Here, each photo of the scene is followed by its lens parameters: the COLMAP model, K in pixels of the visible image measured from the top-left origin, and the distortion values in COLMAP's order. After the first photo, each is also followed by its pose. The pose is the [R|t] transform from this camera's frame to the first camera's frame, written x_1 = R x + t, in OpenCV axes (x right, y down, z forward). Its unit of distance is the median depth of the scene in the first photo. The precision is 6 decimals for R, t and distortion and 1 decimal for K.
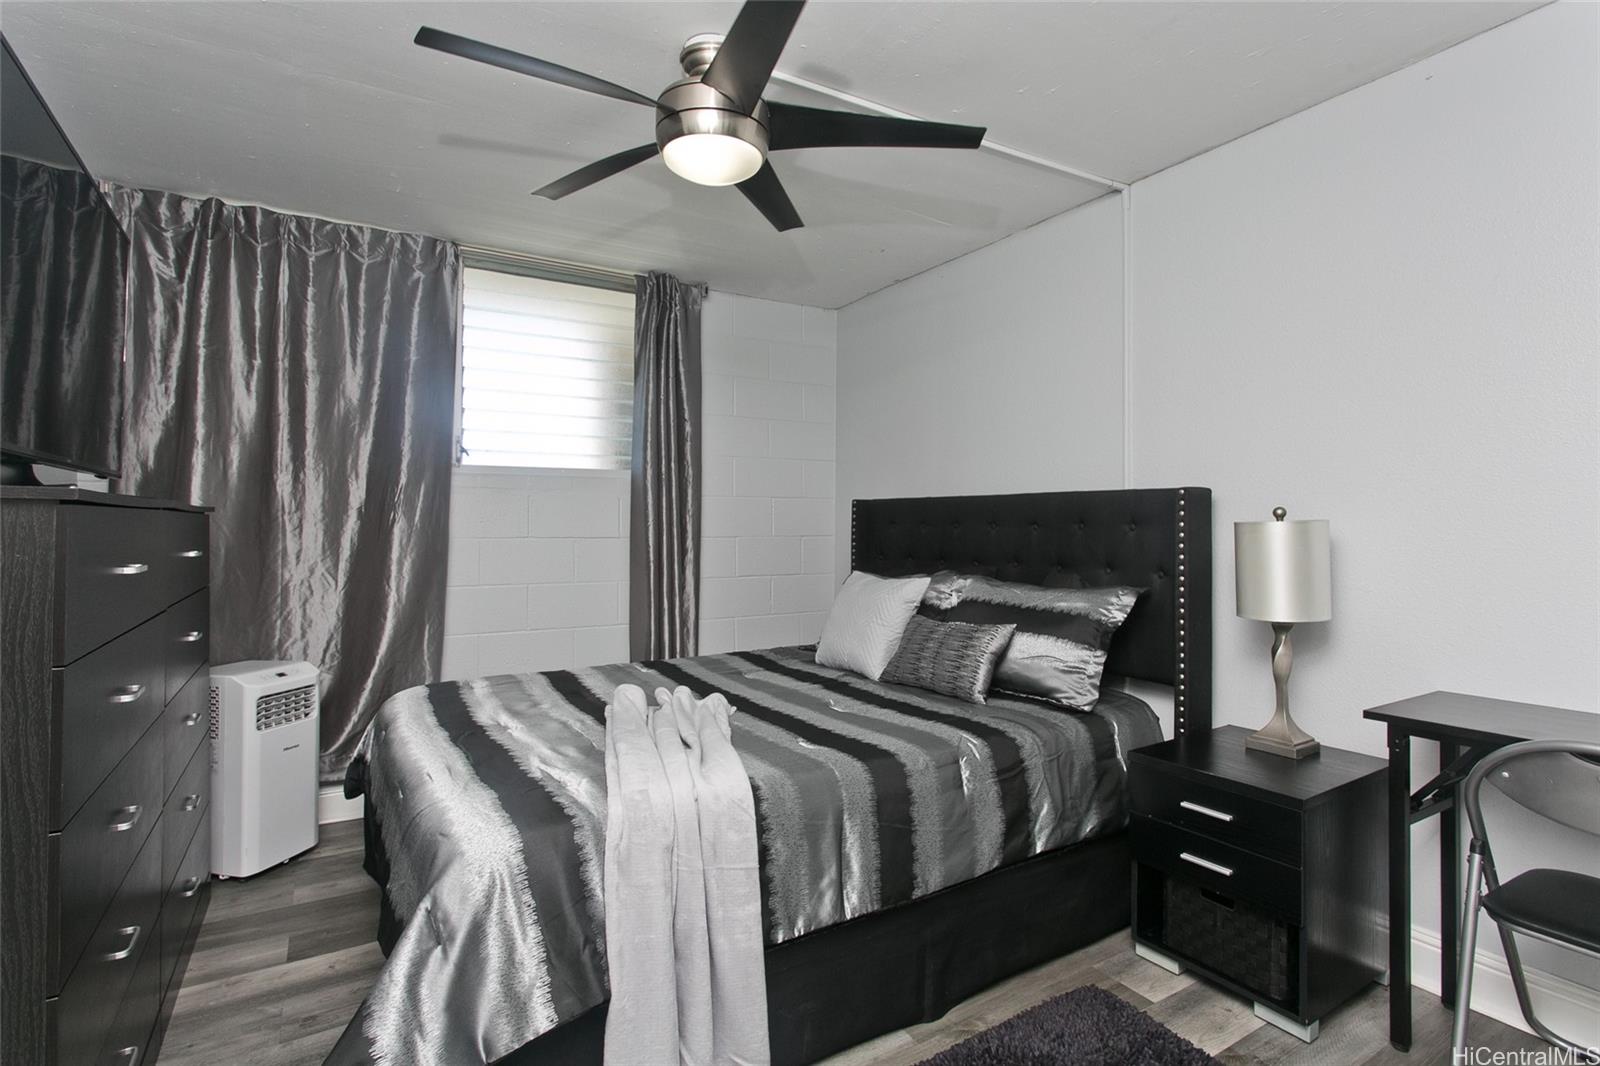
lens RADIAL K [[785.7, 0, 794.4], [0, 785.7, 552.5], [0, 0, 1]] dist [-0.002836, 0.000250]
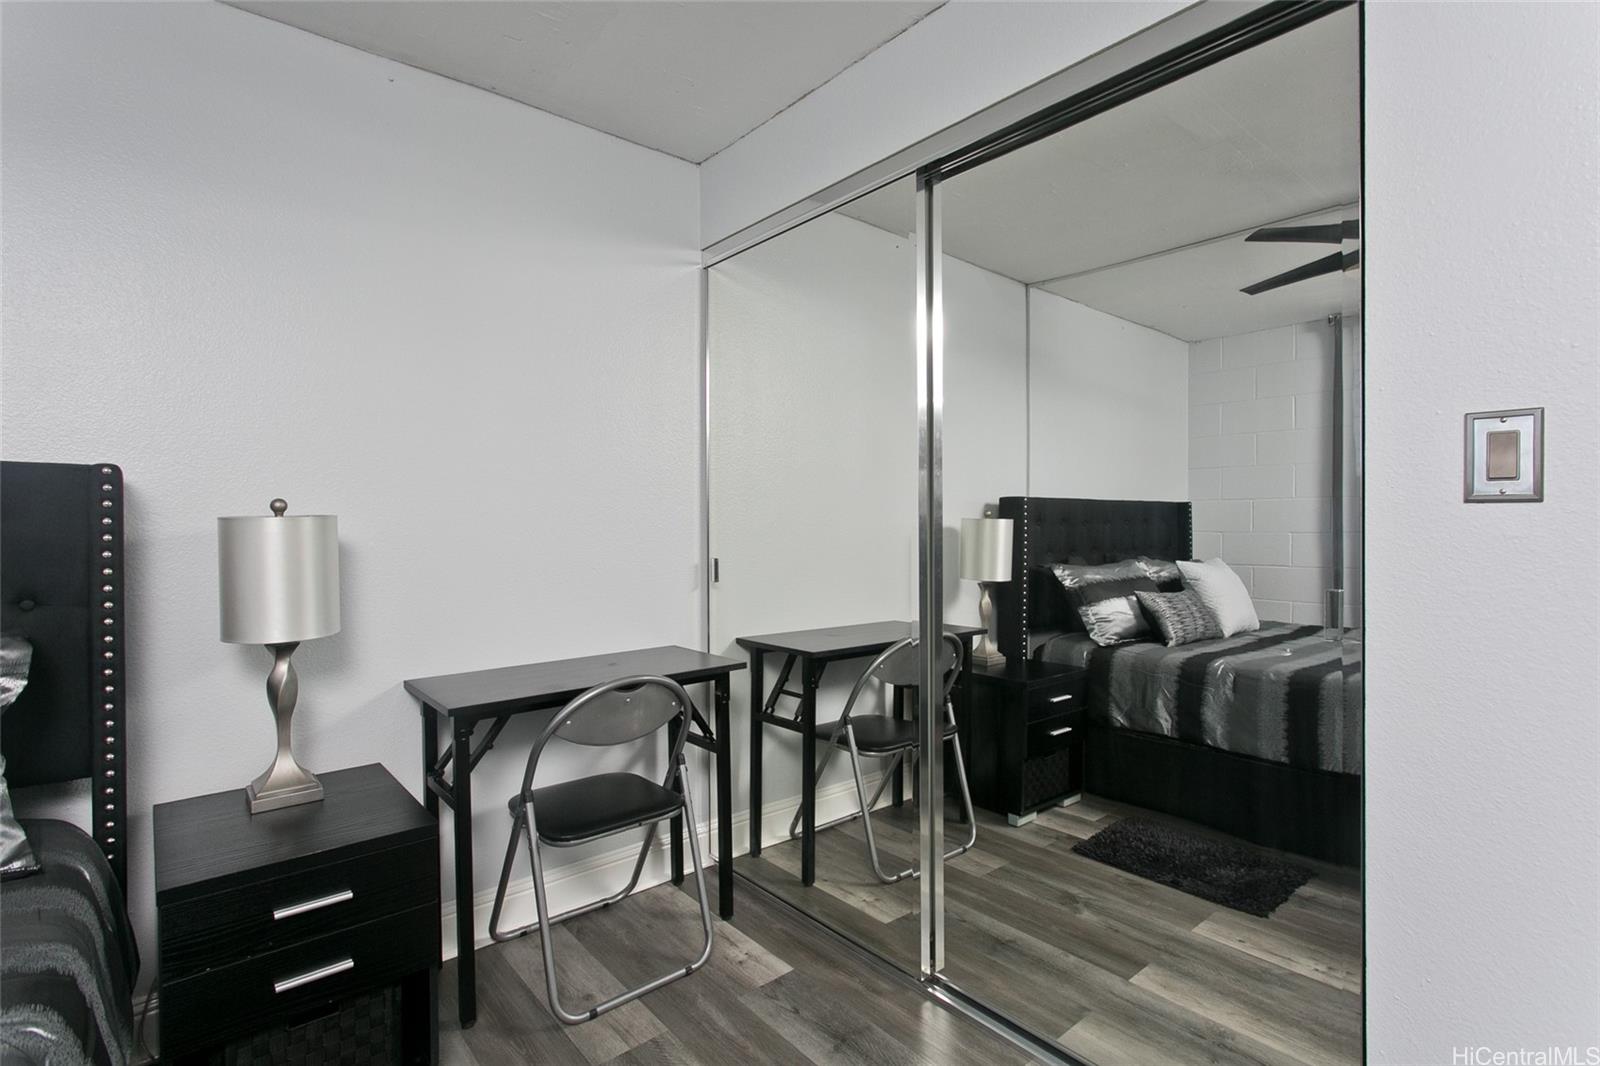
lens RADIAL K [[759.6, 0, 800.0], [0, 759.6, 533.0], [0, 0, 1]] dist [-0.000666, -0.000062]
pose [[-0.165551, -0.008597, 0.986164, -0.239485], [0.044285, 0.998889, 0.016142, -0.011977], [-0.985206, 0.046345, -0.164986, 0.601059]]
